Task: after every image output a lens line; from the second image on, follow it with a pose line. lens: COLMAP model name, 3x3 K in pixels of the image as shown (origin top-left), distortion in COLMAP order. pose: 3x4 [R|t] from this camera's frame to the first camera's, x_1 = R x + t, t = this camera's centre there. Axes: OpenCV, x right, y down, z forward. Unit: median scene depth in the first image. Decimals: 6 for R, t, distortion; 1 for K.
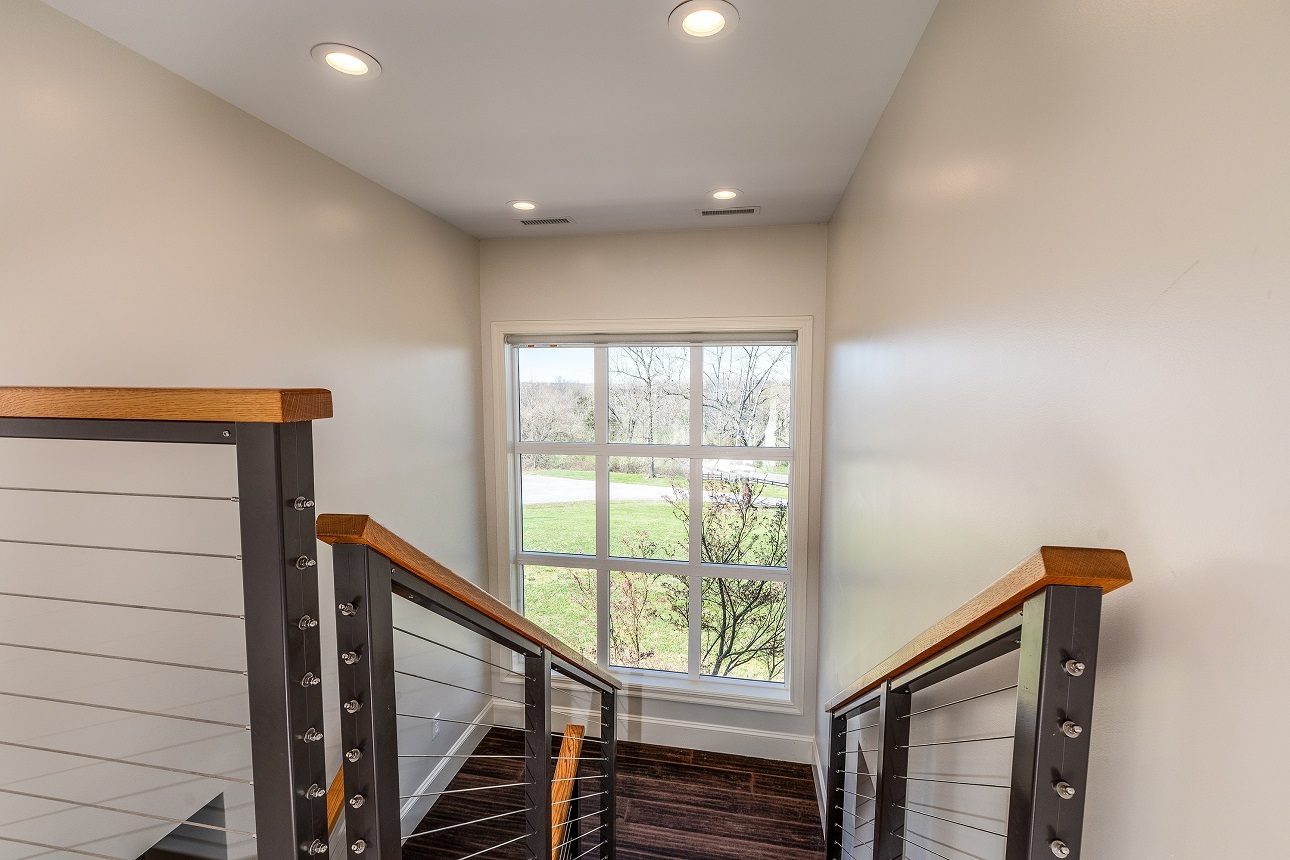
lens RADIAL K [[603.6, 0, 641.9], [0, 603.6, 435.3], [0, 0, 1]] dist [-0.002562, 0.001644]
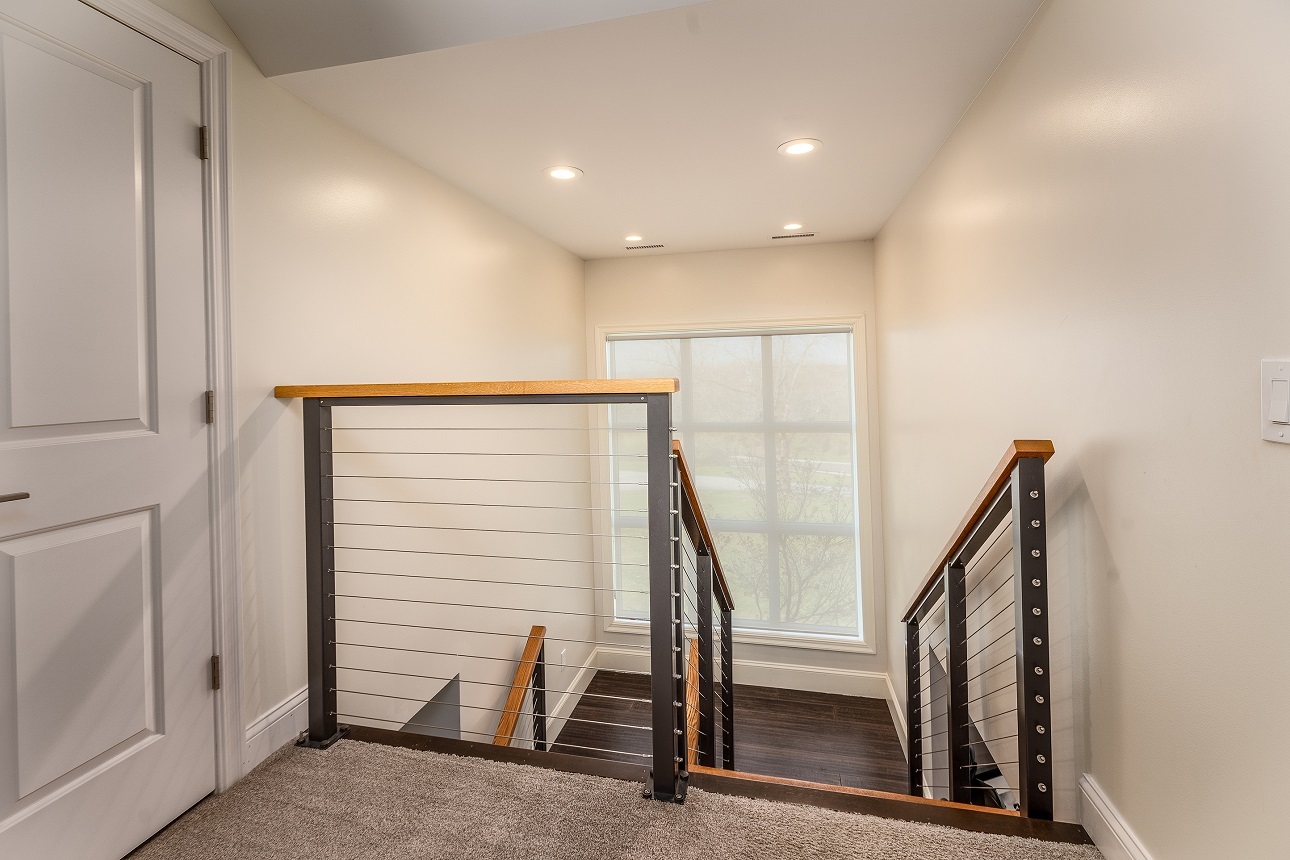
lens RADIAL K [[603.6, 0, 631.1], [0, 603.6, 368.2], [0, 0, 1]] dist [-0.002562, 0.001644]
pose [[0.996673, -0.034903, -0.073659, -0.093688], [0.028137, 0.995456, -0.090969, 0.015287], [0.076499, 0.088594, 0.993126, -0.224603]]
